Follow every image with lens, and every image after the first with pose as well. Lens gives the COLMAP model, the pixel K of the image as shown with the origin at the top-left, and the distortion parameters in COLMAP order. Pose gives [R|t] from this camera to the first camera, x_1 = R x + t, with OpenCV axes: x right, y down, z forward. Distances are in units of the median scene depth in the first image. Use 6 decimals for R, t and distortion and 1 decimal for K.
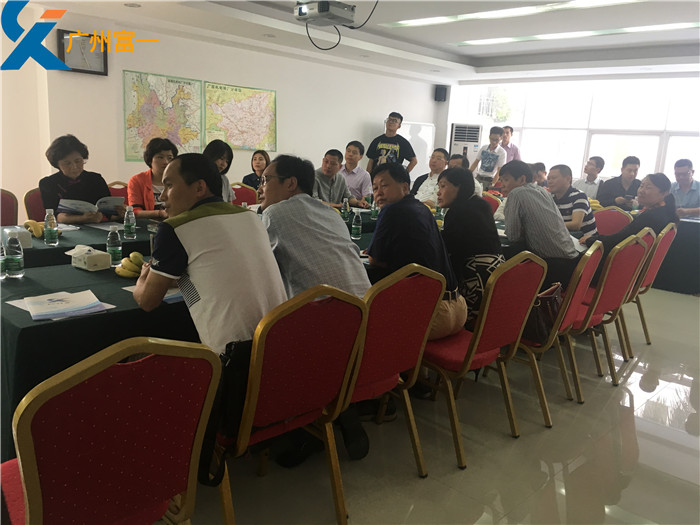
lens RADIAL K [[597.7, 0, 352.2], [0, 597.7, 259.2], [0, 0, 1]] dist [0.076483, -0.108423]
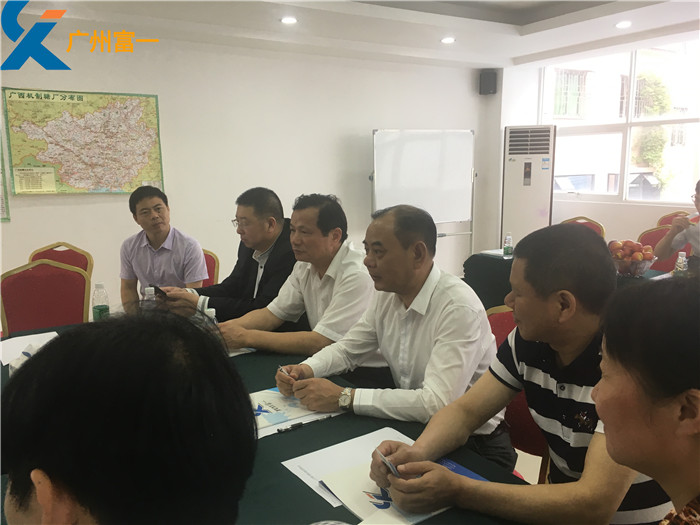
lens RADIAL K [[597.7, 0, 352.5], [0, 597.7, 267.7], [0, 0, 1]] dist [0.076483, -0.108423]
pose [[0.966263, -0.022585, -0.256567, 0.253107], [0.016175, 0.999503, -0.027068, -0.096267], [0.257050, 0.022004, 0.966147, 0.527121]]
